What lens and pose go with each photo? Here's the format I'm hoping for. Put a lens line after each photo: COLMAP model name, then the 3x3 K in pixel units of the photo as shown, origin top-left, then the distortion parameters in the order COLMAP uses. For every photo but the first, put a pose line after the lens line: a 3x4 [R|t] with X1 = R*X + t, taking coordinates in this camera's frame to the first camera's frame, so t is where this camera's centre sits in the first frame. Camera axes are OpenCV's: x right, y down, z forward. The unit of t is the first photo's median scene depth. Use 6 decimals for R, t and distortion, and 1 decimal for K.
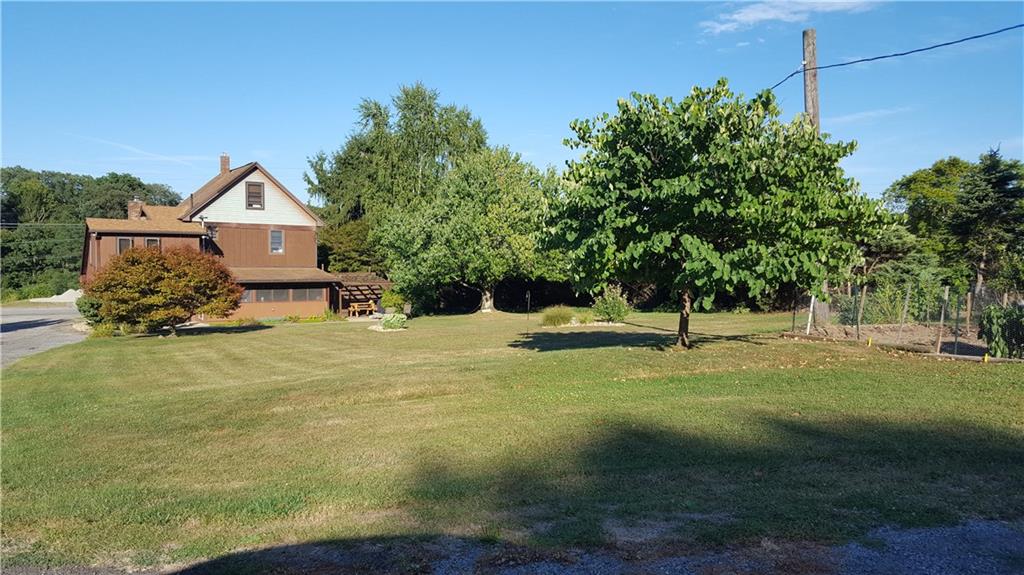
lens RADIAL K [[740.9, 0, 498.2], [0, 740.9, 298.8], [0, 0, 1]] dist [0.107412, -0.132836]
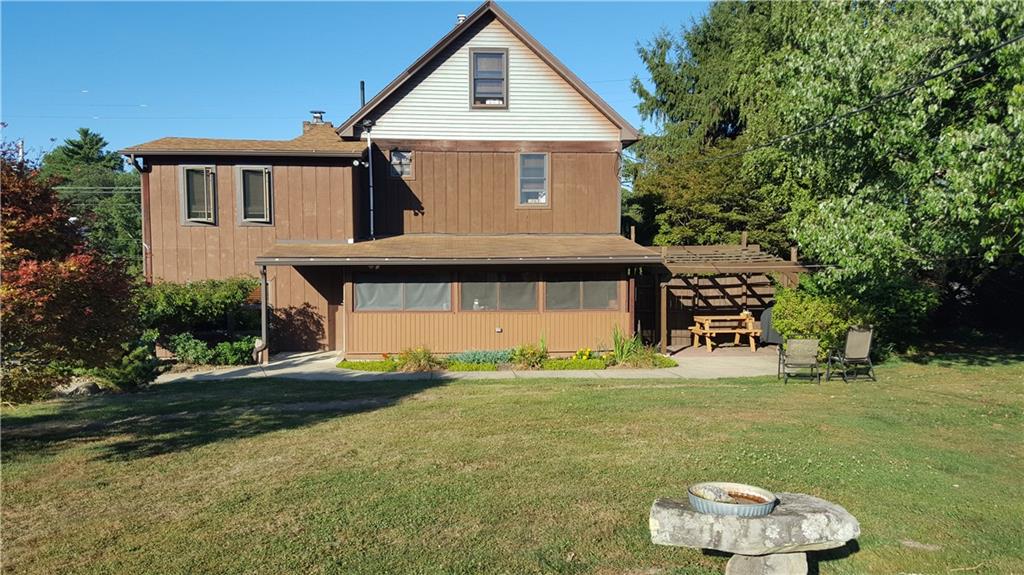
lens RADIAL K [[740.9, 0, 498.2], [0, 740.9, 298.8], [0, 0, 1]] dist [0.107412, -0.132836]
pose [[0.873422, 0.016406, -0.486688, -0.088701], [-0.015488, 0.999863, 0.005909, -0.004933], [0.486718, 0.002377, 0.873556, 0.569720]]
